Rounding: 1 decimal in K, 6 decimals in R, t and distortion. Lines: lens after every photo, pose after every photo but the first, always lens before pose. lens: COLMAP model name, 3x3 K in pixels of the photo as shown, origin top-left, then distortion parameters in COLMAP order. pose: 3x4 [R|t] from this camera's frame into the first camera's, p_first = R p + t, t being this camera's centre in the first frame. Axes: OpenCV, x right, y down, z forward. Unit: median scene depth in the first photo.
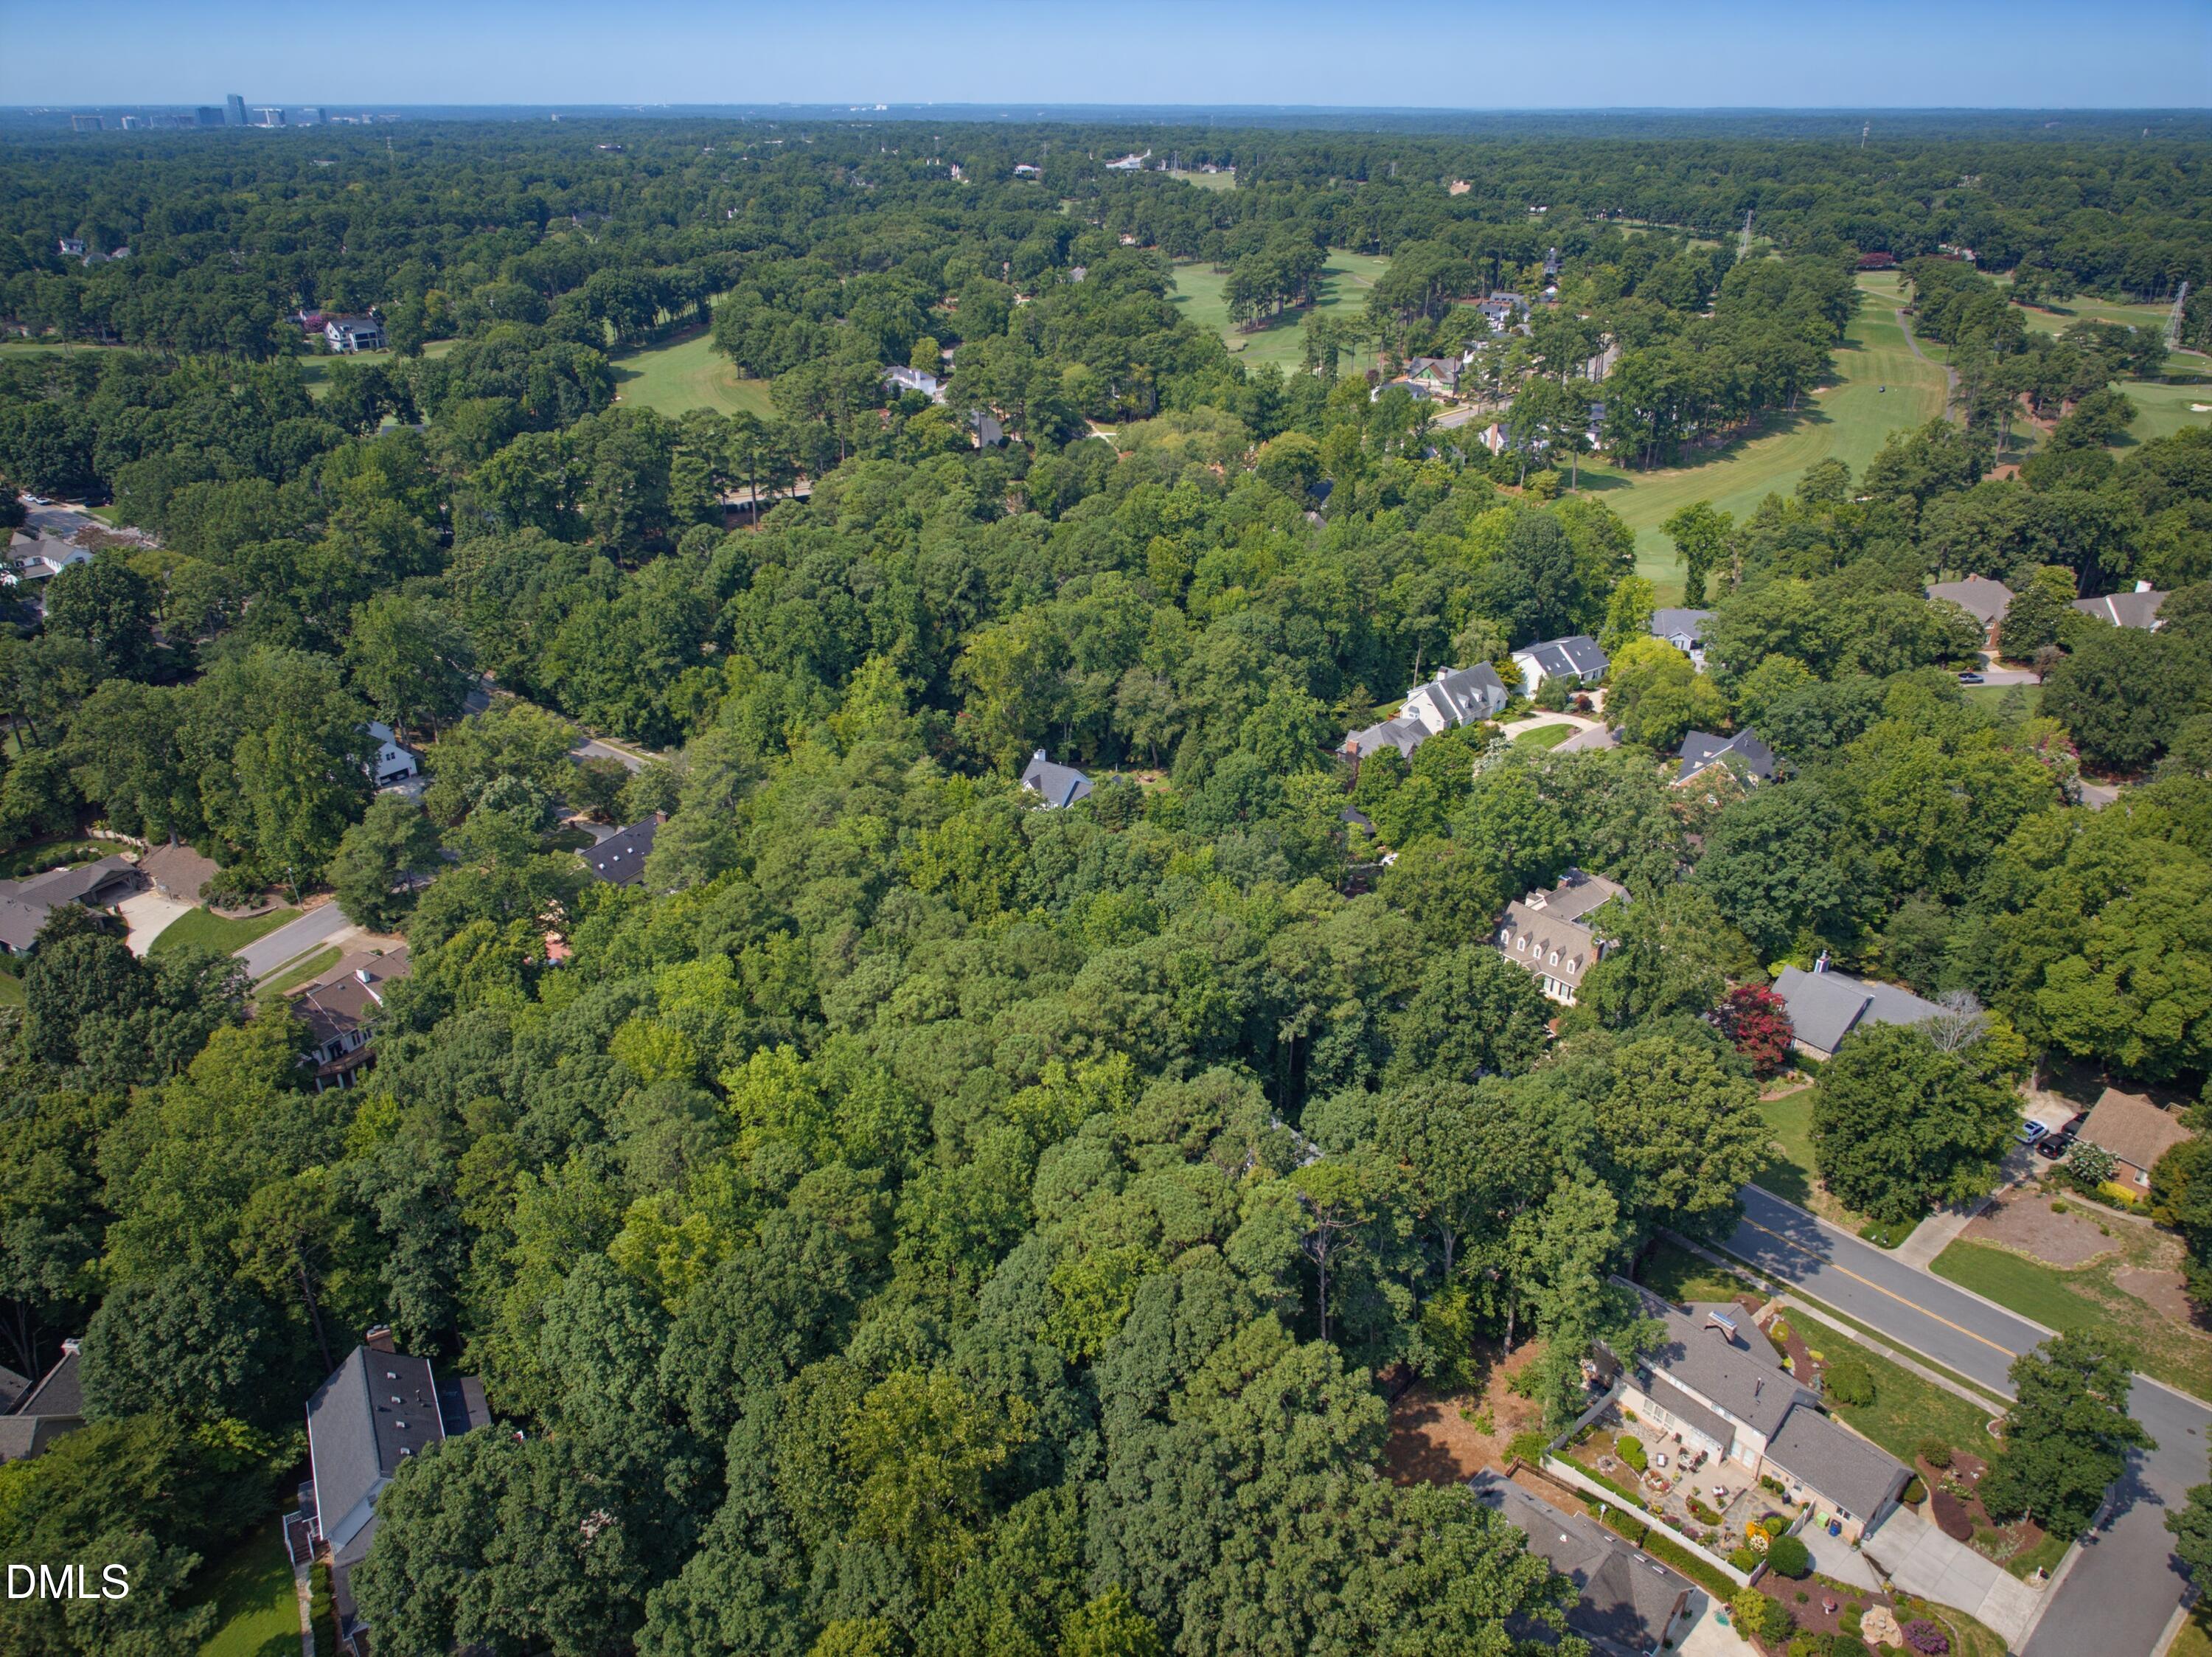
lens RADIAL K [[1493.1, 0, 1106.0], [0, 1493.1, 828.5], [0, 0, 1]] dist [-0.004165, -0.006073]
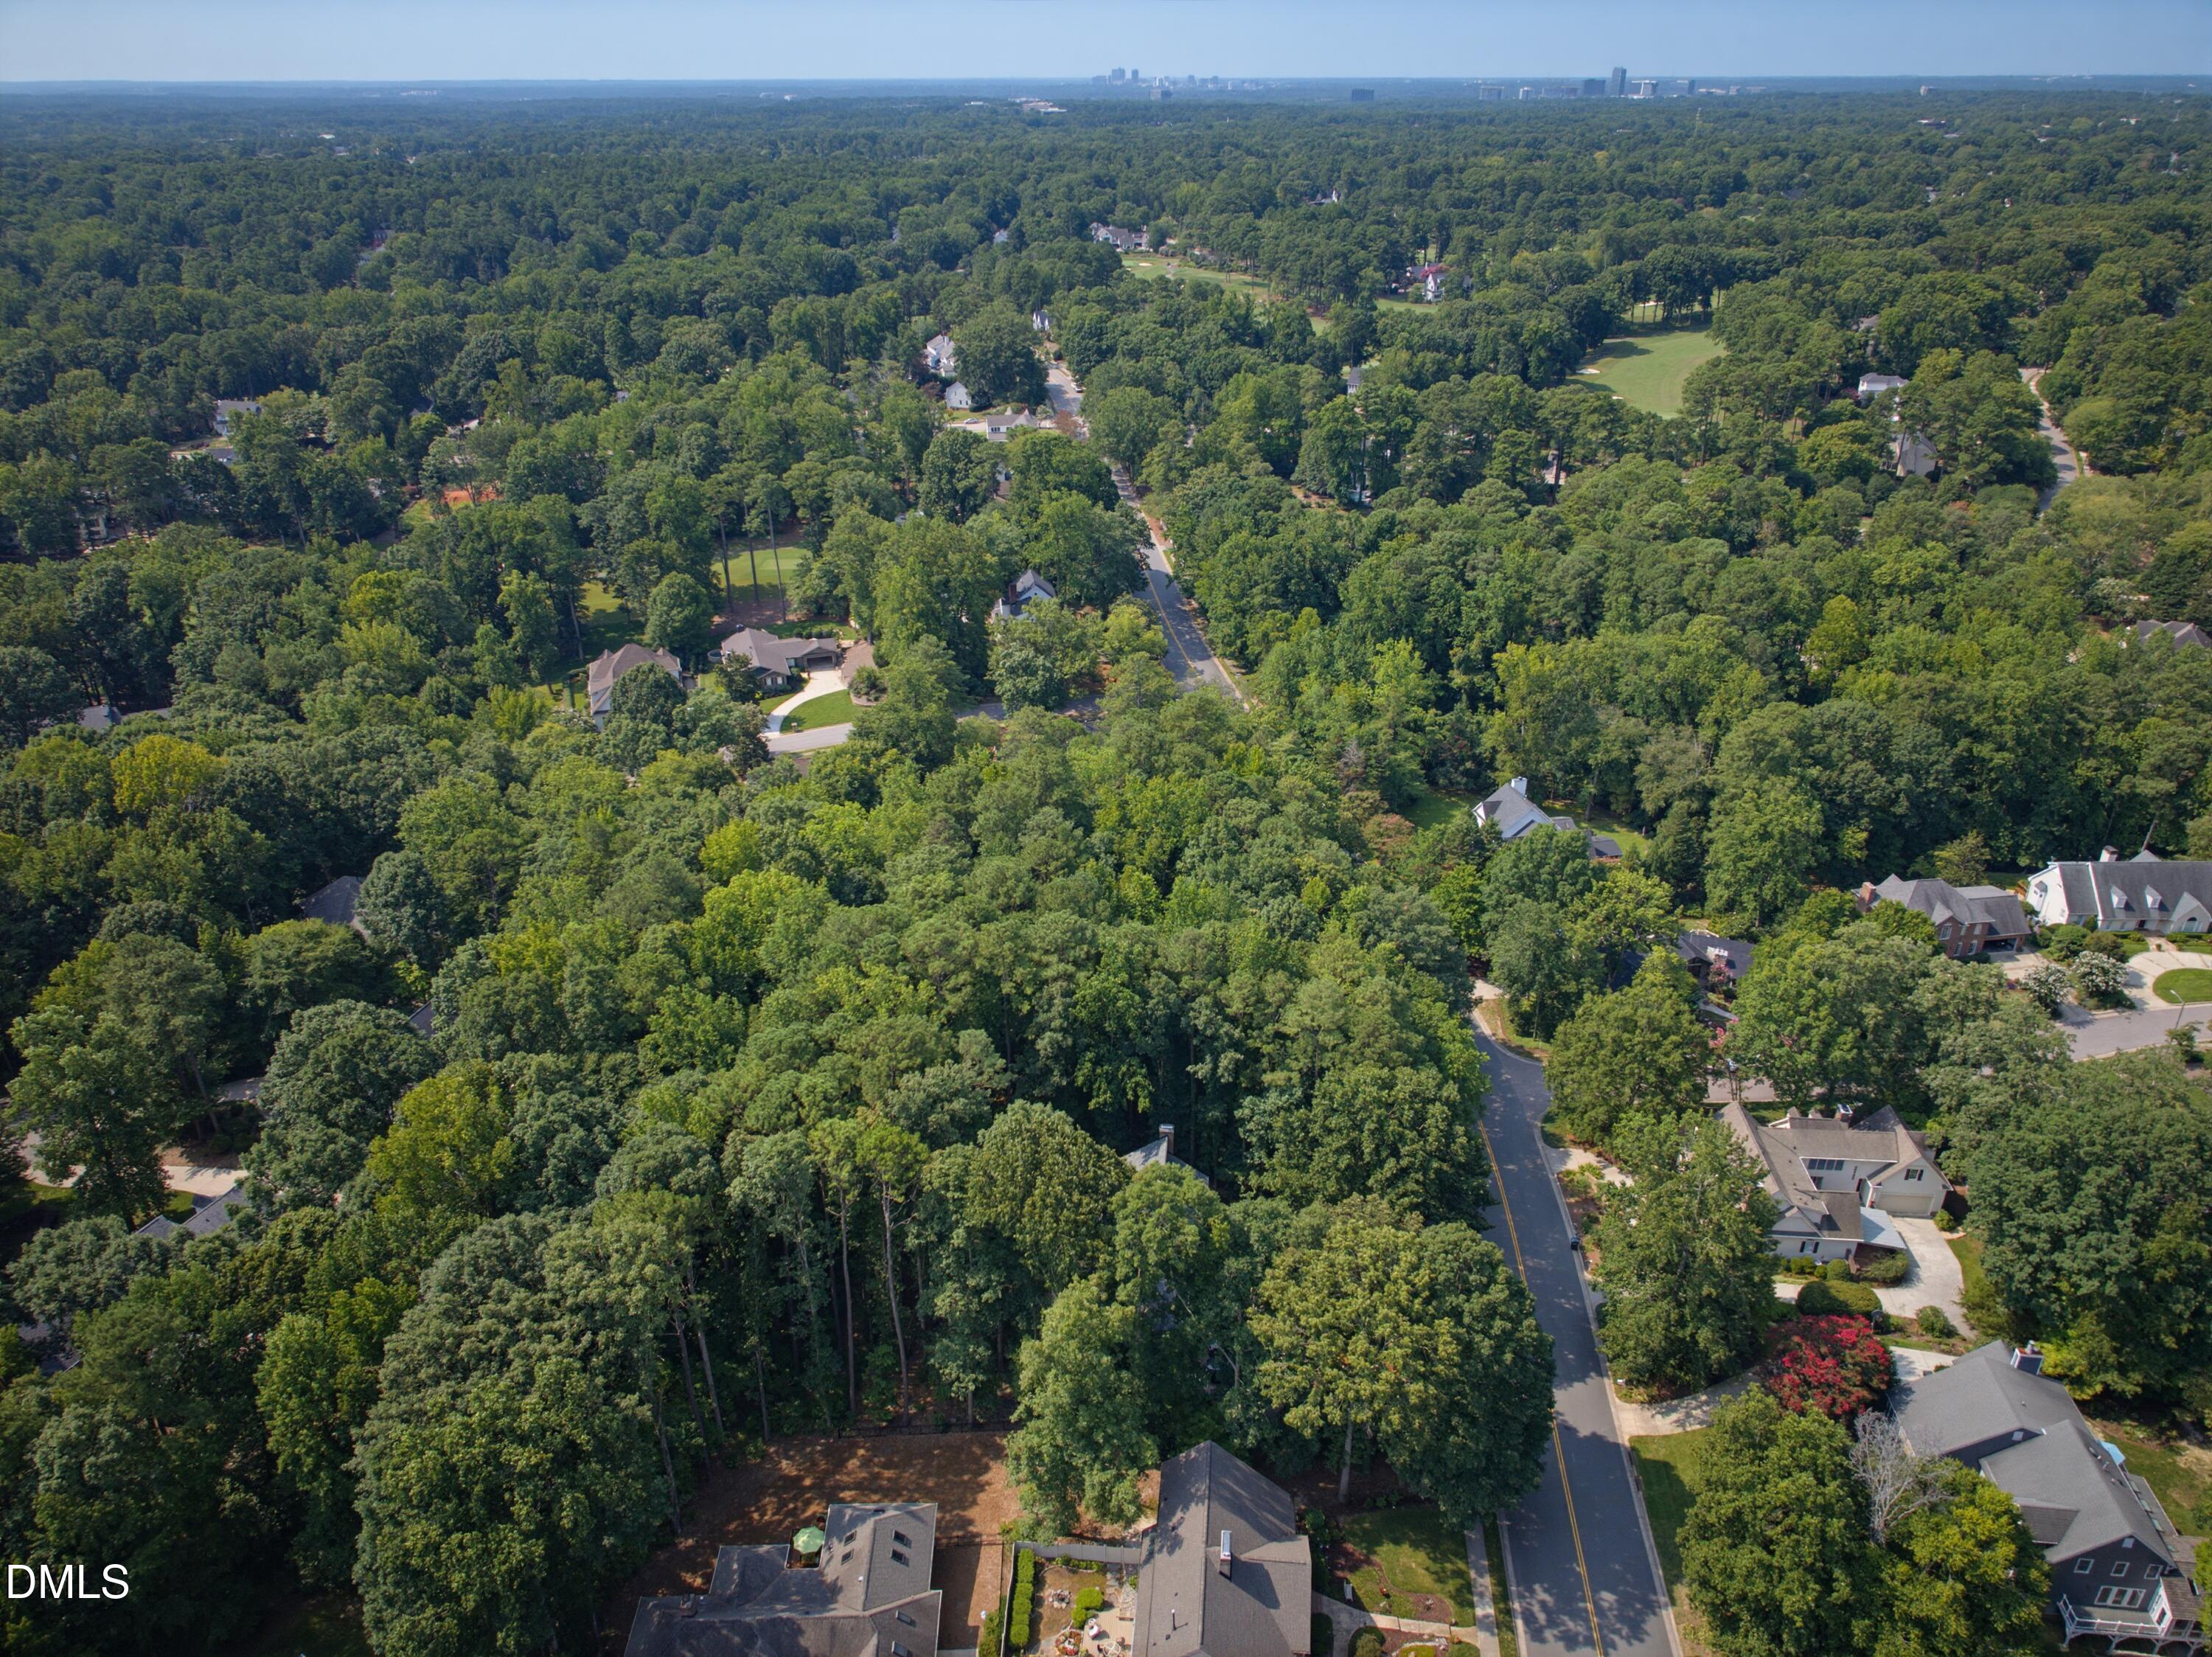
lens RADIAL K [[1493.1, 0, 1106.0], [0, 1493.1, 828.5], [0, 0, 1]] dist [-0.004165, -0.006073]
pose [[0.692495, 0.317666, -0.647718, 0.355359], [-0.307777, 0.942117, 0.132998, -0.061633], [0.652475, 0.107253, 0.750182, 0.131888]]
